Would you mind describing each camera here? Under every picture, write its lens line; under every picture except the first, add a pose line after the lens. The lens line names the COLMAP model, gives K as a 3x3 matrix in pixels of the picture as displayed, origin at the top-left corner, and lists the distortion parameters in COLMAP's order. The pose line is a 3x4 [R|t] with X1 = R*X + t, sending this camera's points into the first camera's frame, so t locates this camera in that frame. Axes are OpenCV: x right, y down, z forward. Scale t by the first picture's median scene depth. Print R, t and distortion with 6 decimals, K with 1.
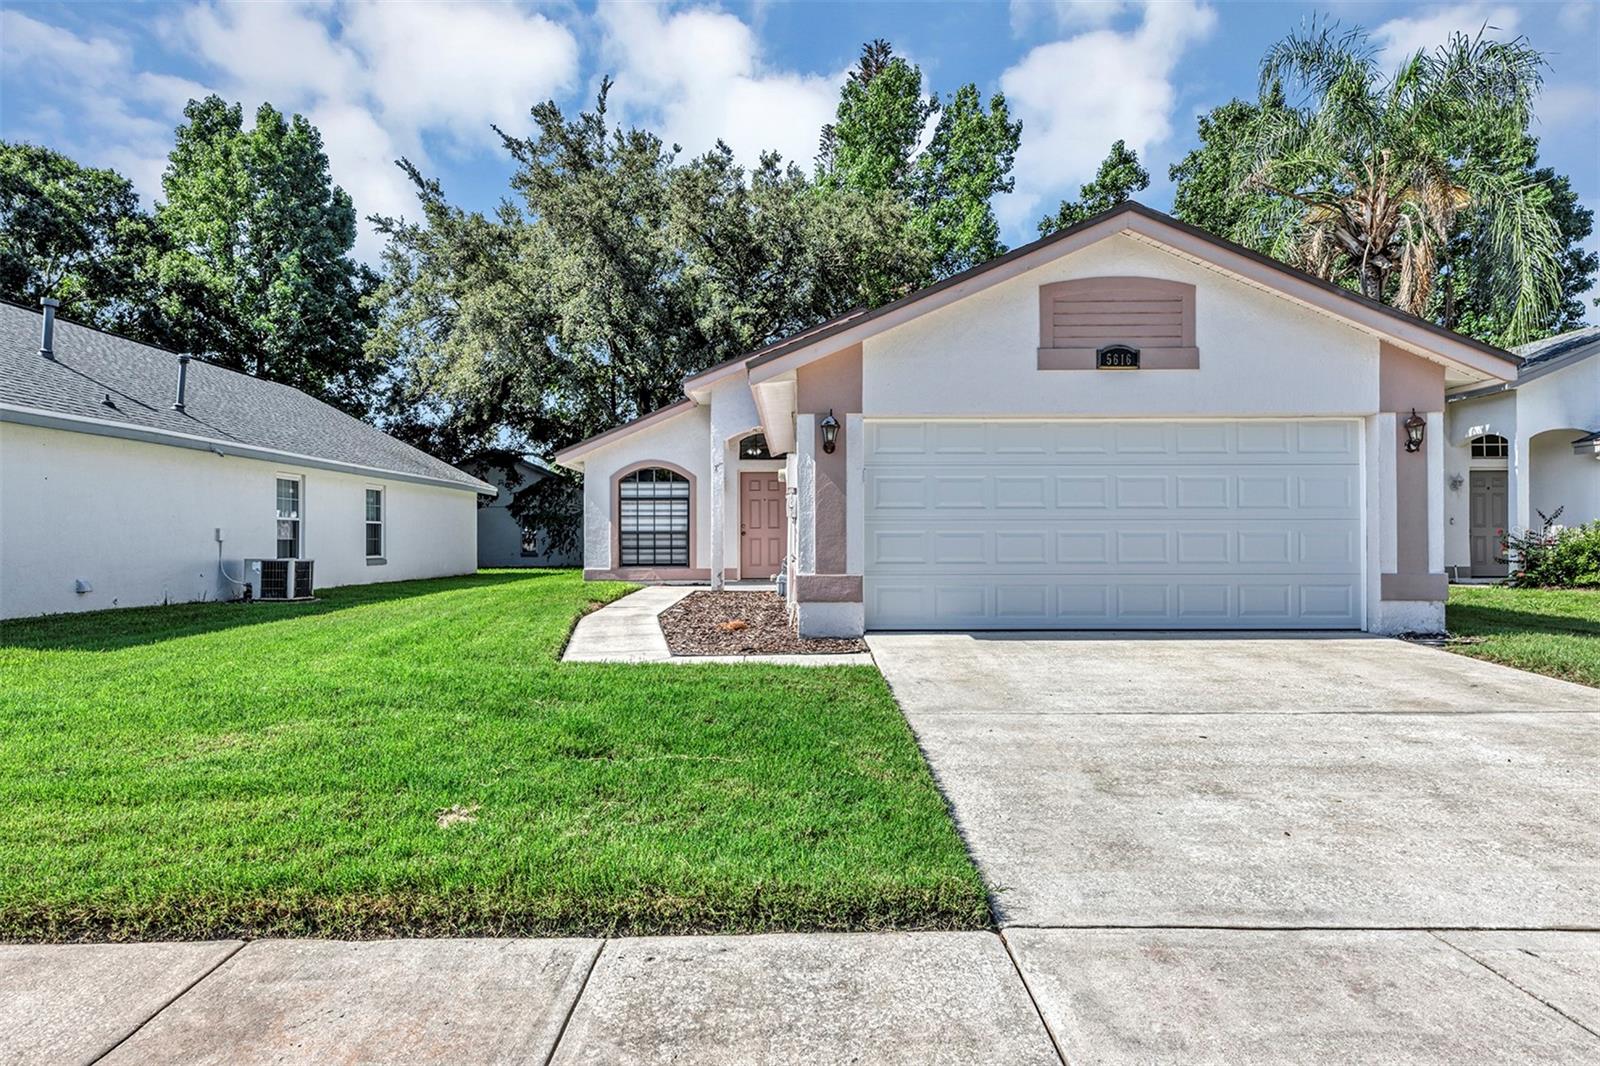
lens RADIAL K [[985.6, 0, 798.1], [0, 985.6, 532.6], [0, 0, 1]] dist [0.004892, 0.001155]
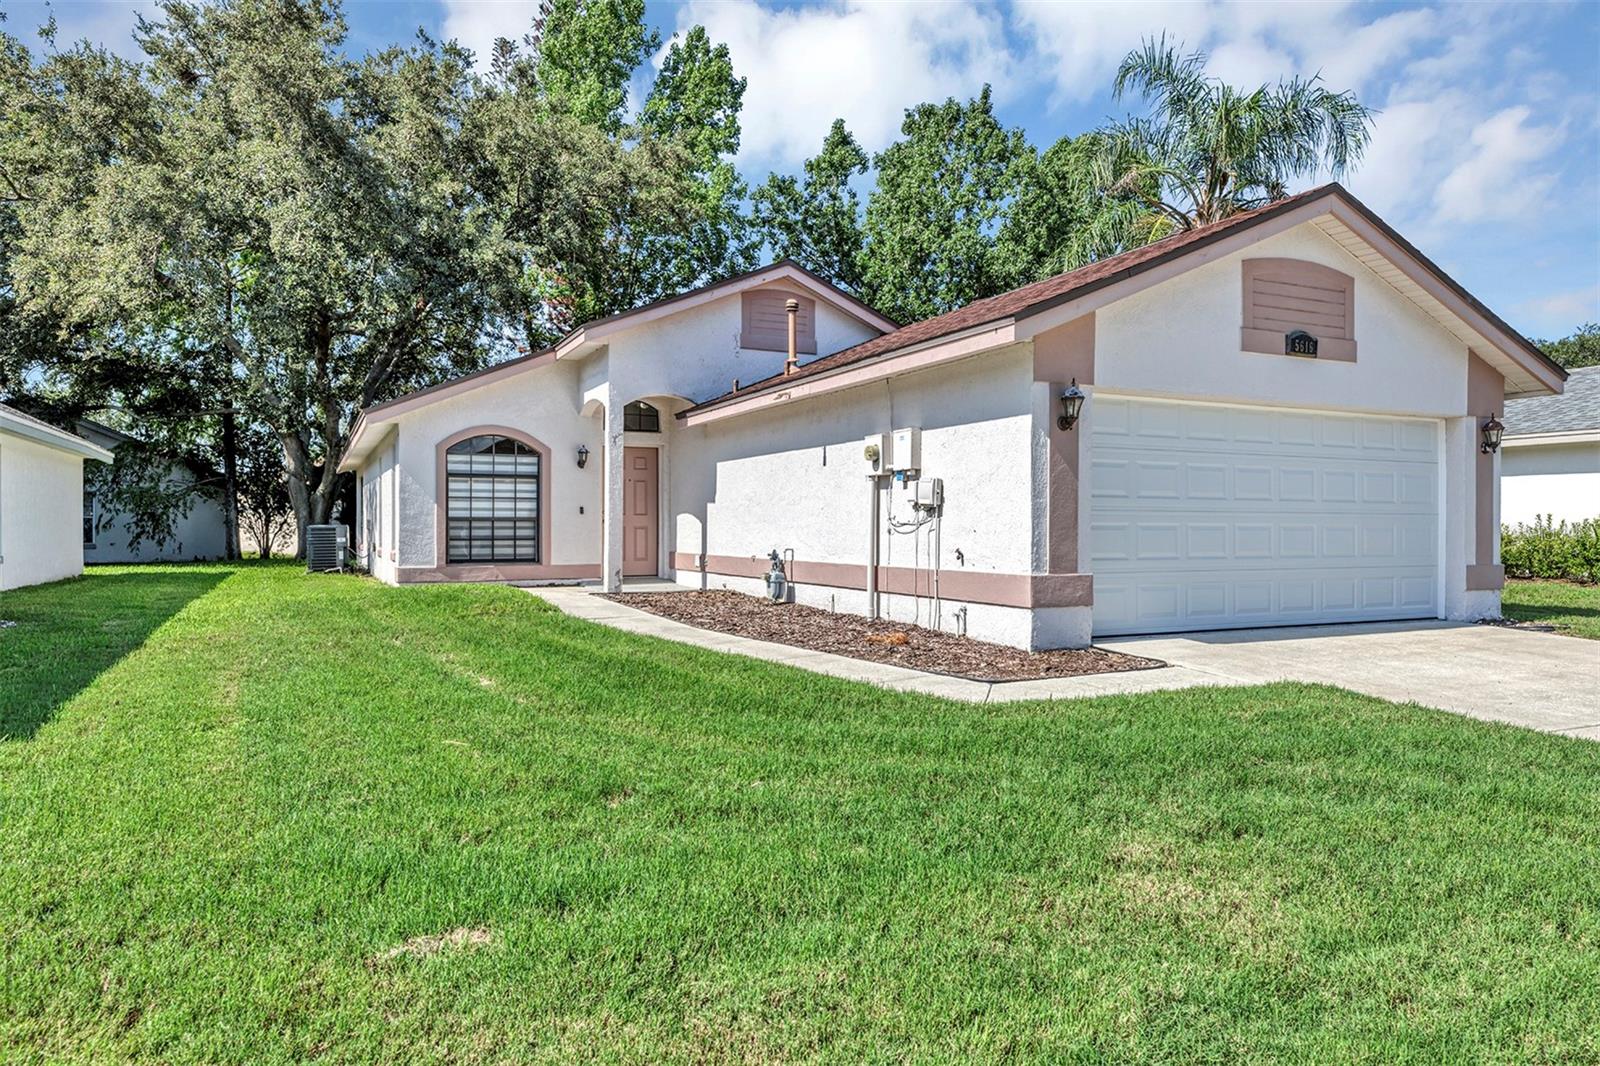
lens RADIAL K [[1041.4, 0, 802.7], [0, 1041.4, 534.3], [0, 0, 1]] dist [0.012150, 0.001433]
pose [[0.895082, 0.001449, 0.445899, -0.293977], [-0.008032, 0.999885, 0.012874, -0.000758], [-0.445829, -0.015105, 0.894991, 0.156450]]
